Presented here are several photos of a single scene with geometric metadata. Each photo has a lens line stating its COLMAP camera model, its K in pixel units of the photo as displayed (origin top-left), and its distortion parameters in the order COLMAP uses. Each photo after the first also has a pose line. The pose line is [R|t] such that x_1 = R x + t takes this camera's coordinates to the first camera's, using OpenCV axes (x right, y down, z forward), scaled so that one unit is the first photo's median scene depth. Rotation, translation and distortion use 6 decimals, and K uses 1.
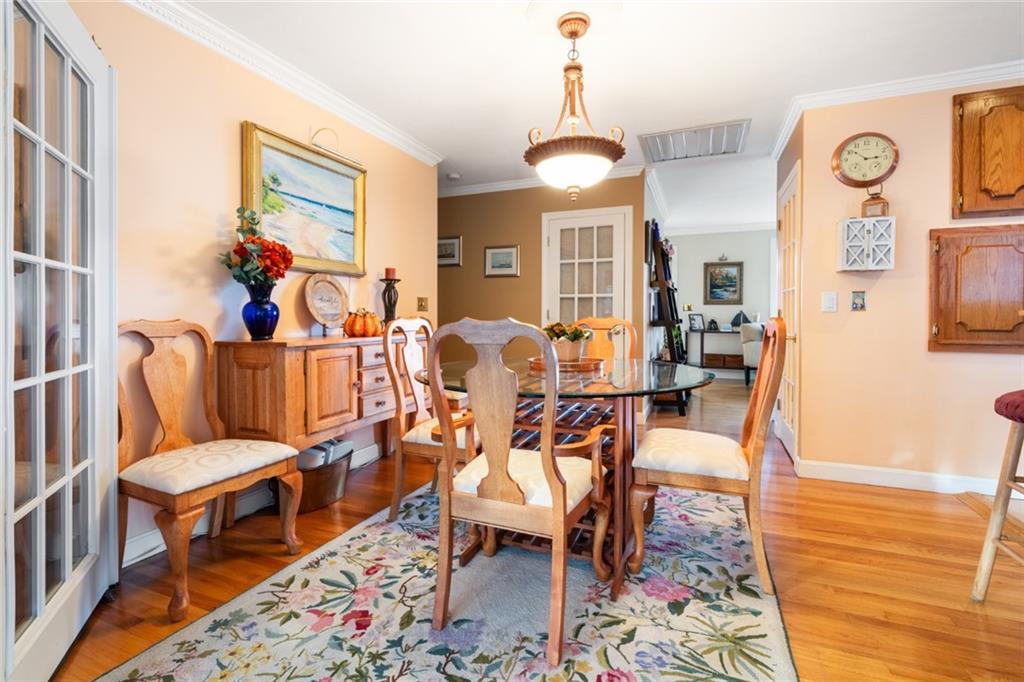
lens RADIAL K [[468.2, 0, 513.1], [0, 468.2, 317.7], [0, 0, 1]] dist [-0.001408, 0.000014]
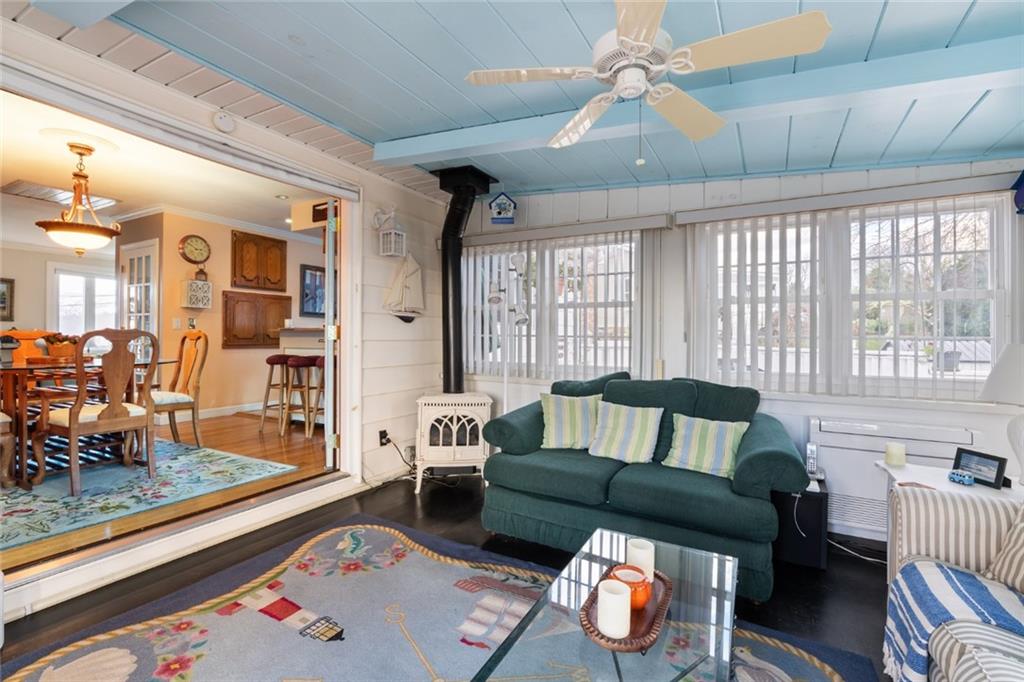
lens RADIAL K [[466.2, 0, 512.0], [0, 466.2, 341.0], [0, 0, 1]] dist [0.000914, 0.001014]
pose [[0.119117, -0.005860, 0.992863, -1.003381], [0.000379, 0.999983, 0.005857, 0.024724], [-0.992880, -0.000322, 0.119117, -0.519077]]
